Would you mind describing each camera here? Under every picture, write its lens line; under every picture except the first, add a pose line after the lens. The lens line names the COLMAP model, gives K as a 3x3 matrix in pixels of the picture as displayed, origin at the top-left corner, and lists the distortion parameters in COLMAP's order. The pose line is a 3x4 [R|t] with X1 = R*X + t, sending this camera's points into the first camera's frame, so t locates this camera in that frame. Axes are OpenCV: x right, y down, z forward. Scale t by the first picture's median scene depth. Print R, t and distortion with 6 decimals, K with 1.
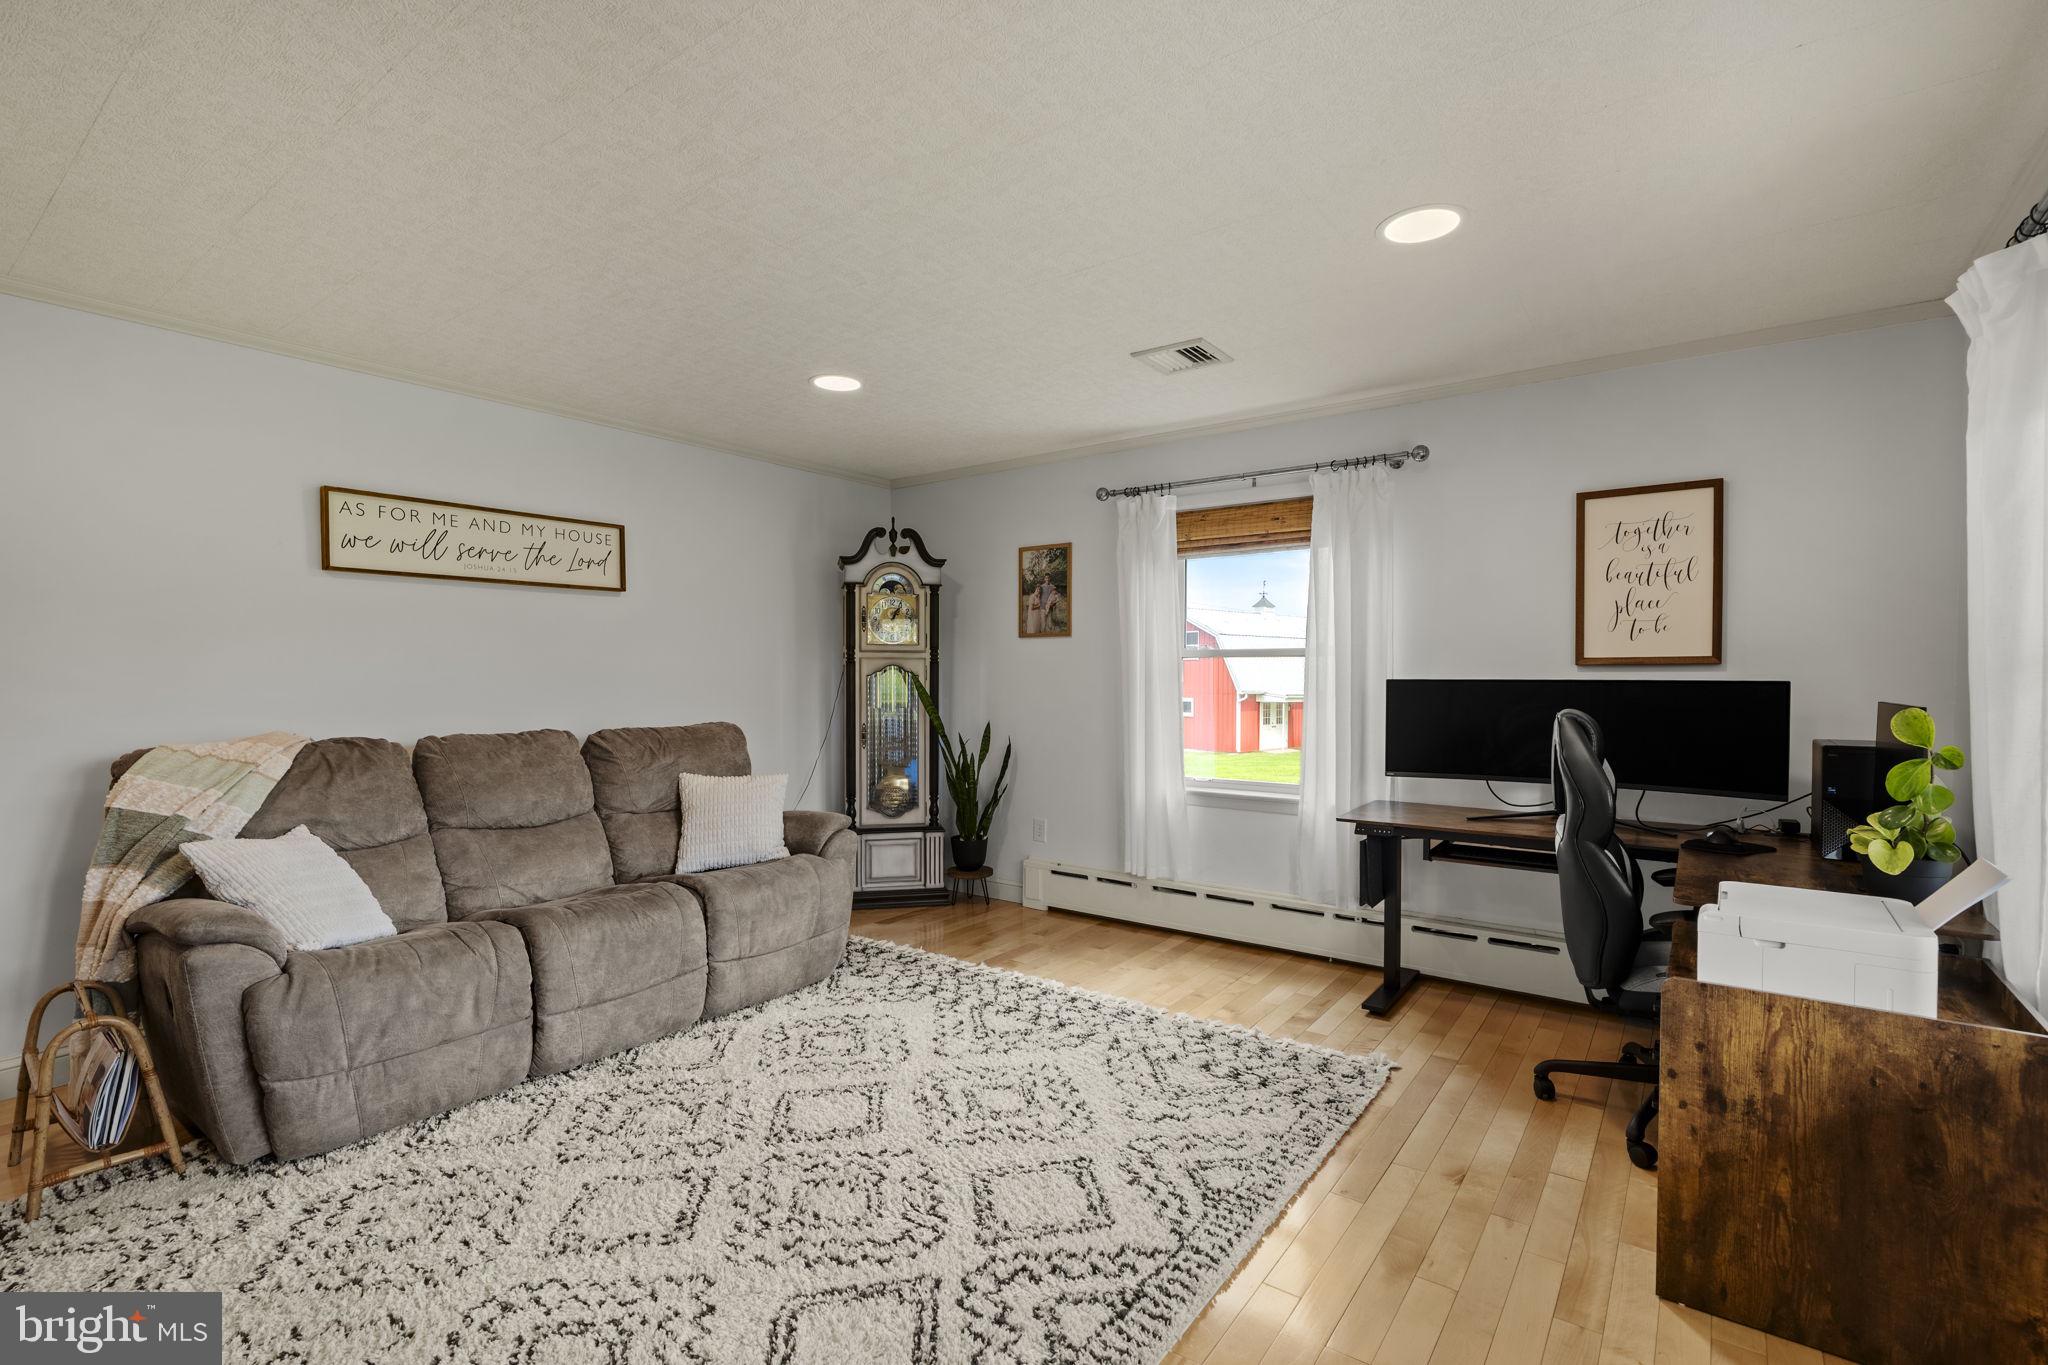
lens RADIAL K [[931.2, 0, 1019.9], [0, 931.2, 688.5], [0, 0, 1]] dist [-0.004145, -0.000361]
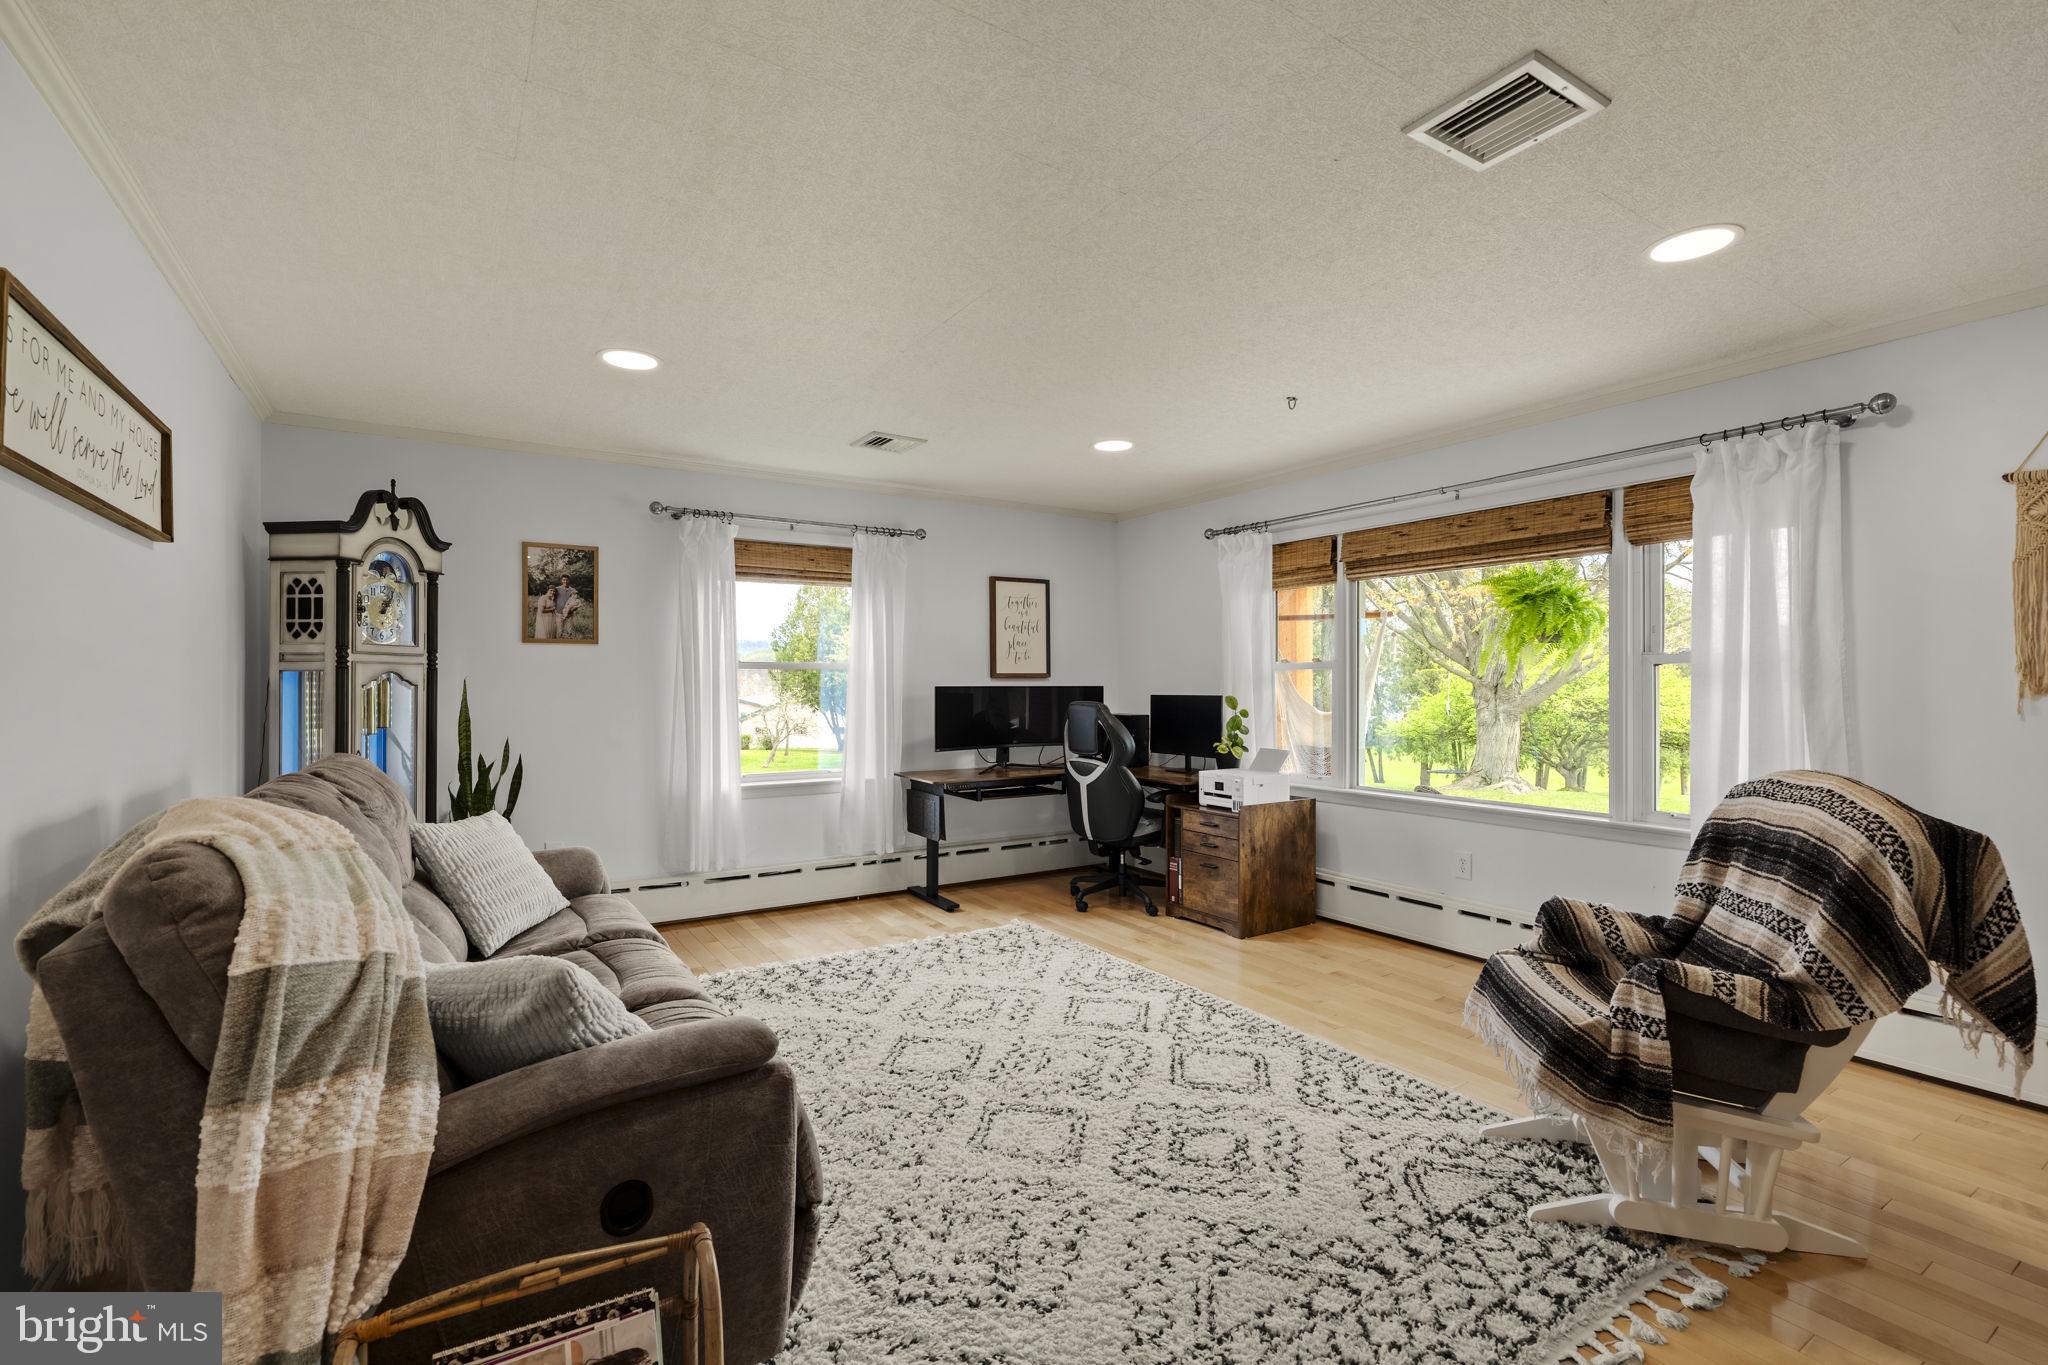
lens RADIAL K [[920.6, 0, 1022.8], [0, 920.6, 672.5], [0, 0, 1]] dist [-0.003868, -0.000199]
pose [[0.352339, 0.010602, 0.935812, -0.925090], [0.016827, 0.999702, -0.017662, -0.003938], [-0.935721, 0.021970, 0.352056, 0.351492]]
